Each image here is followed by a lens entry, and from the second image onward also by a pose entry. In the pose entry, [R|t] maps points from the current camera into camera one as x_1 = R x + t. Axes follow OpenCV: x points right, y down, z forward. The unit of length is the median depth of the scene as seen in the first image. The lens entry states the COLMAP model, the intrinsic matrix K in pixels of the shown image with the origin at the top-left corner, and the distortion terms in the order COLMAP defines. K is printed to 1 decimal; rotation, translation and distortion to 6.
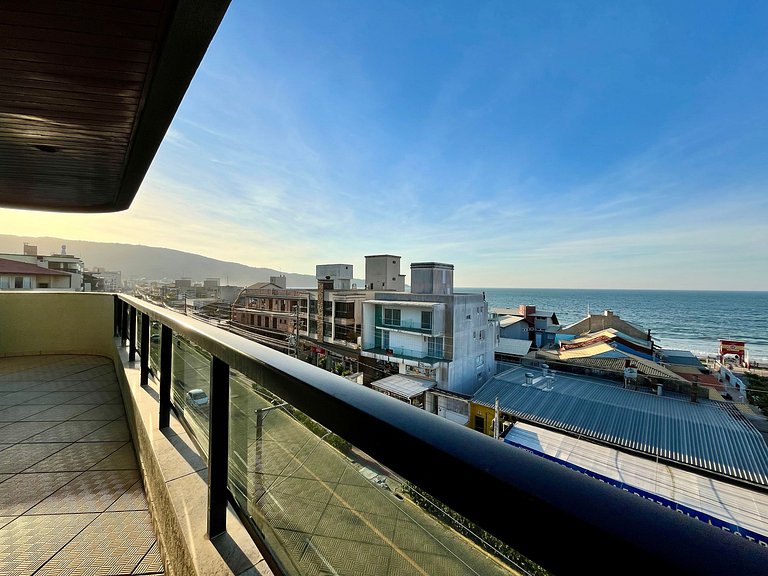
lens RADIAL K [[314.3, 0, 384.0], [0, 314.3, 288.0], [0, 0, 1]] dist [0.000565, -0.000061]
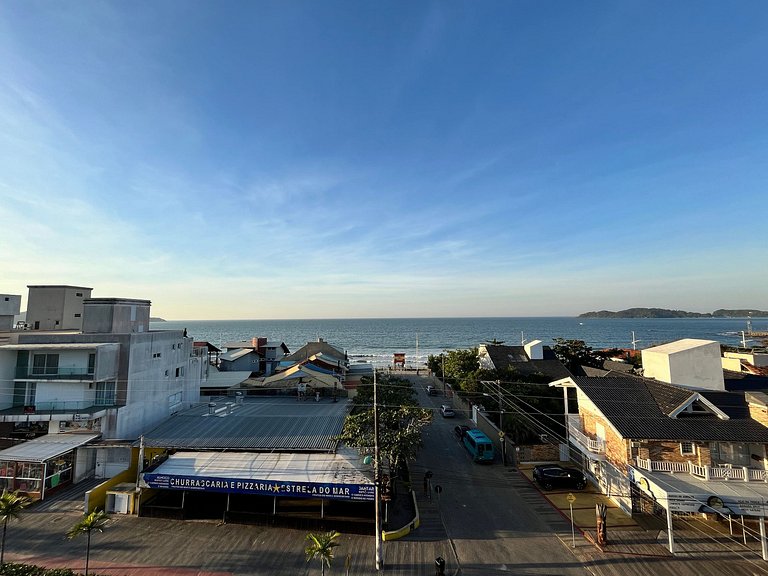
lens RADIAL K [[314.3, 0, 384.0], [0, 314.3, 288.0], [0, 0, 1]] dist [0.000565, -0.000061]
pose [[0.767600, 0.040057, 0.639677, 0.181805], [0.024325, 0.995505, -0.091529, -0.008586], [-0.640468, 0.085818, 0.763175, -0.209416]]
